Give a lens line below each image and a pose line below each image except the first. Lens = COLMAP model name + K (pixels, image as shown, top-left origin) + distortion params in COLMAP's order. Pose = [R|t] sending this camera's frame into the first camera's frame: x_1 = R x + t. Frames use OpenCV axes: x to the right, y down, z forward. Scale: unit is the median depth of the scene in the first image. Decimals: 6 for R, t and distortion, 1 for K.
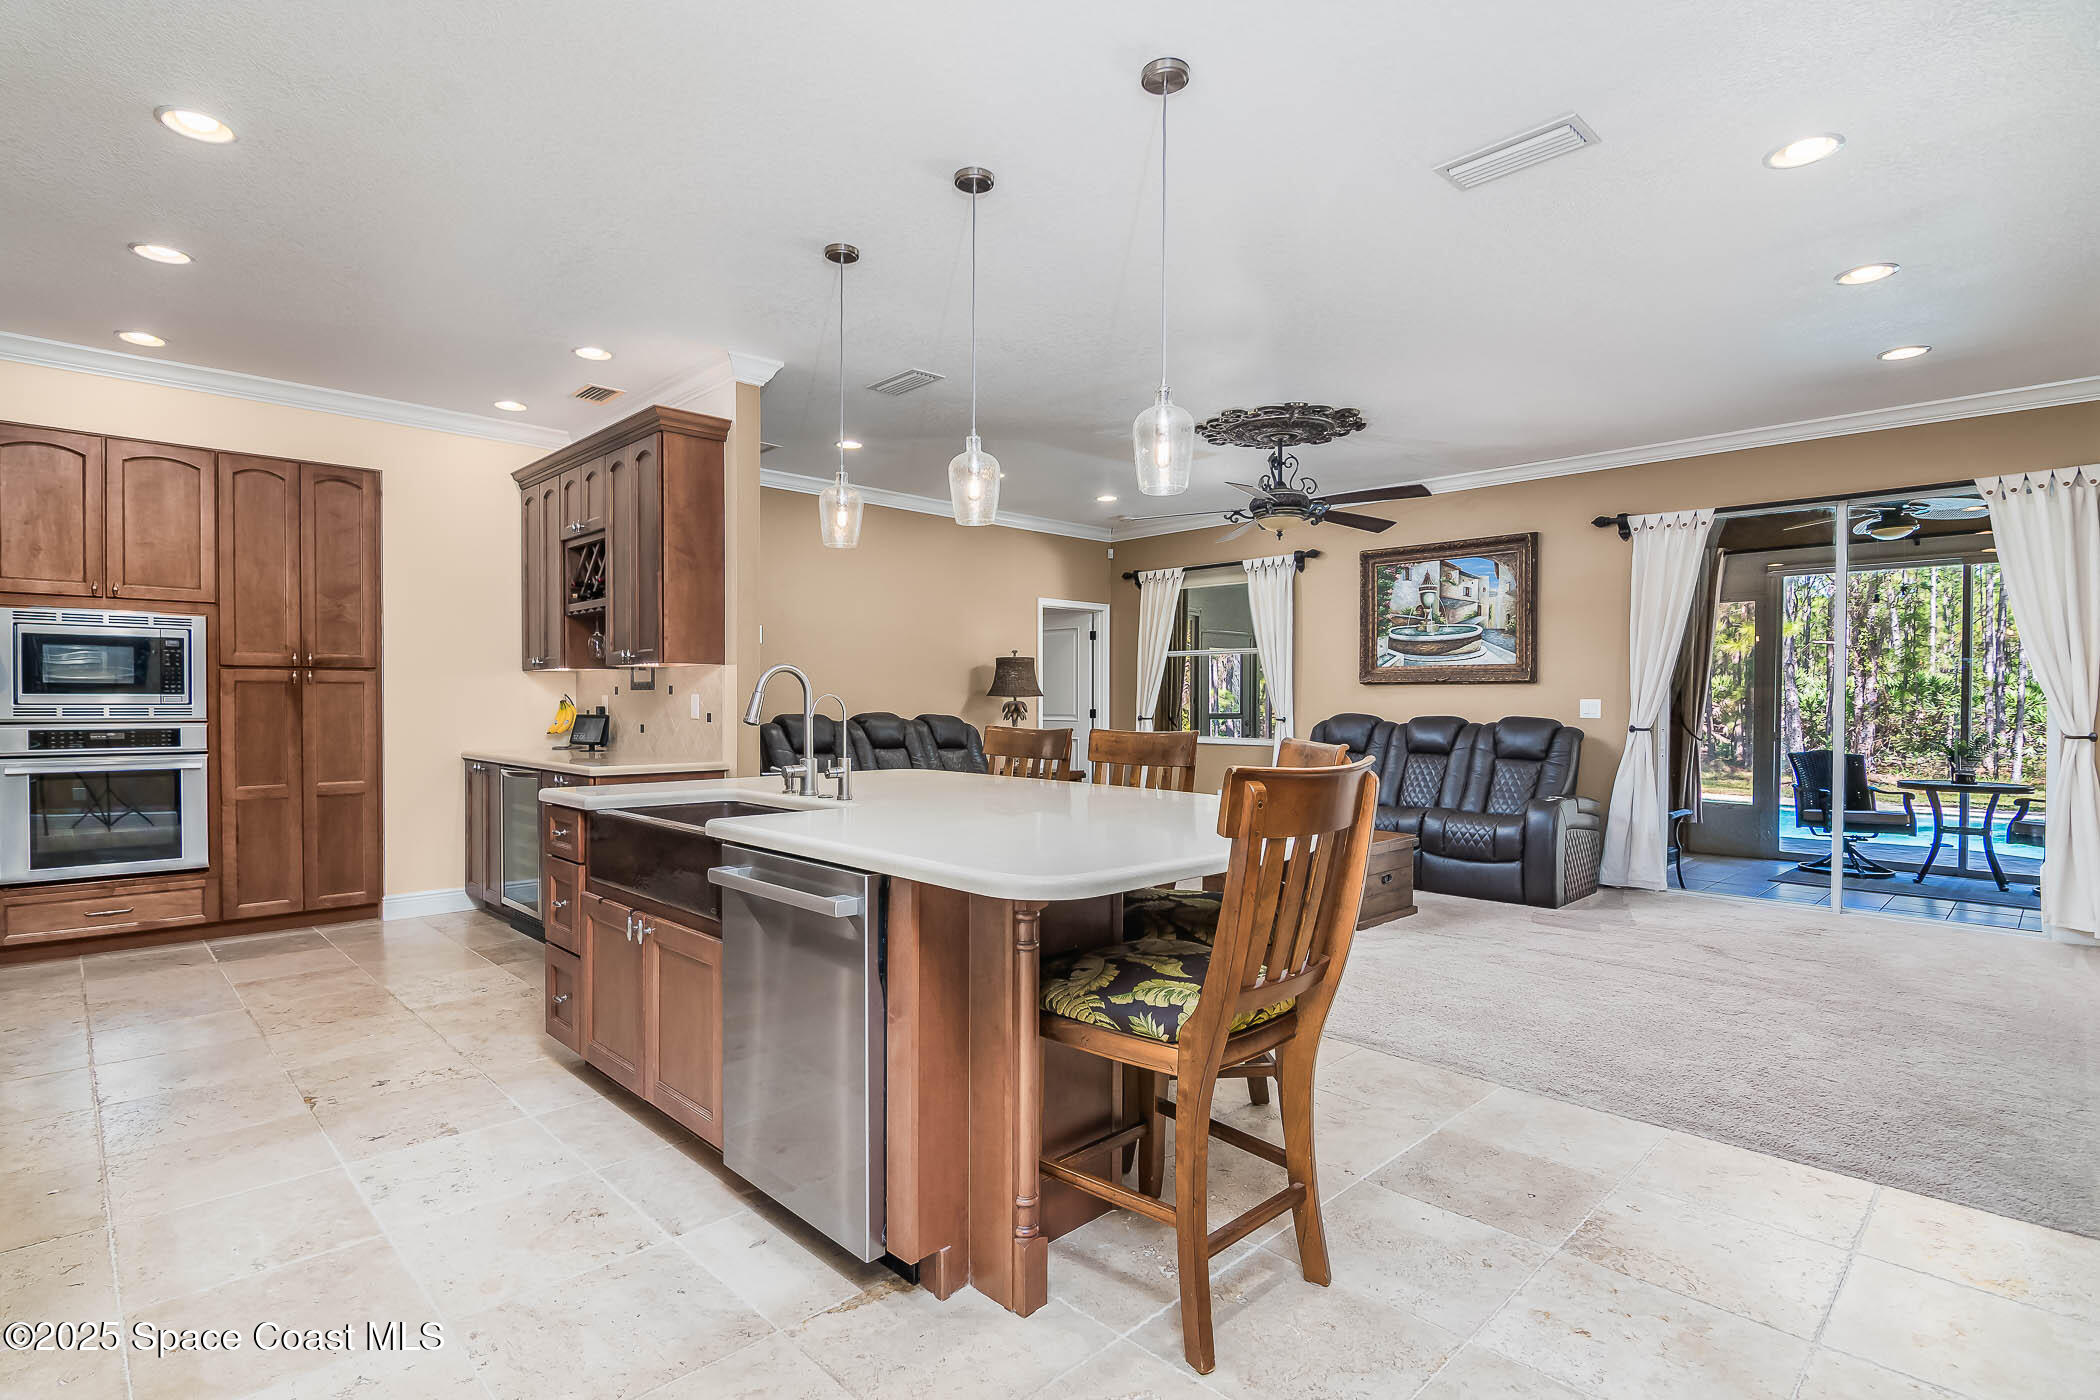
lens RADIAL K [[1014.9, 0, 1046.3], [0, 1014.9, 708.2], [0, 0, 1]] dist [-0.013009, -0.001167]
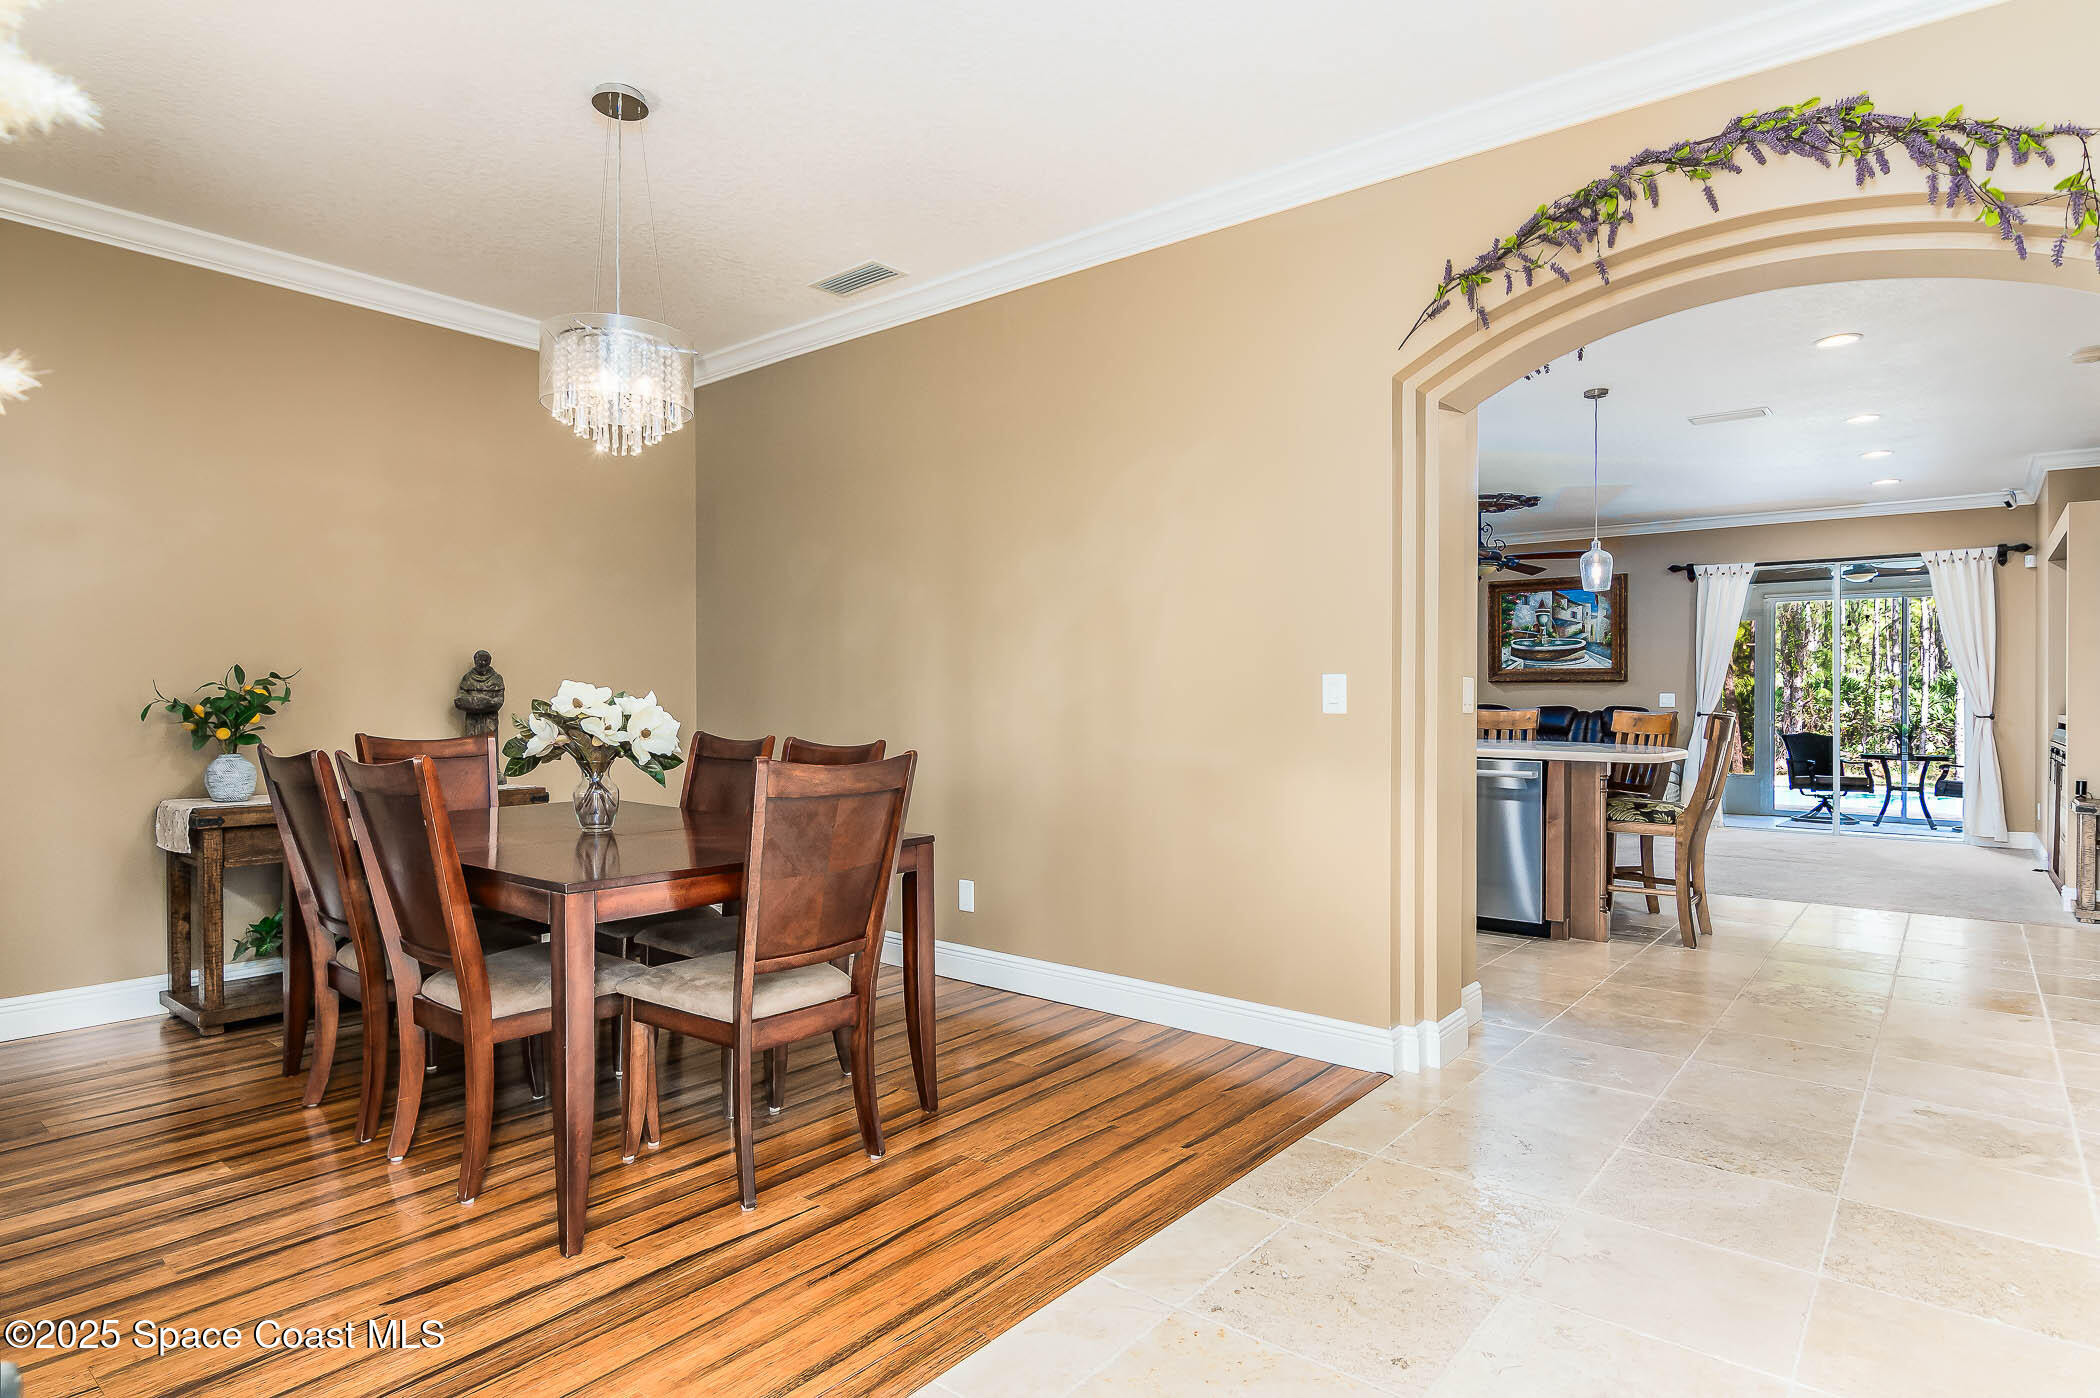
lens RADIAL K [[1148.8, 0, 1052.9], [0, 1148.8, 695.6], [0, 0, 1]] dist [-0.002238, 0.000388]
pose [[0.991849, 0.001083, 0.127412, -0.469402], [0.000386, 0.999934, -0.011507, 0.011415], [-0.127416, 0.011463, 0.991783, -0.437373]]
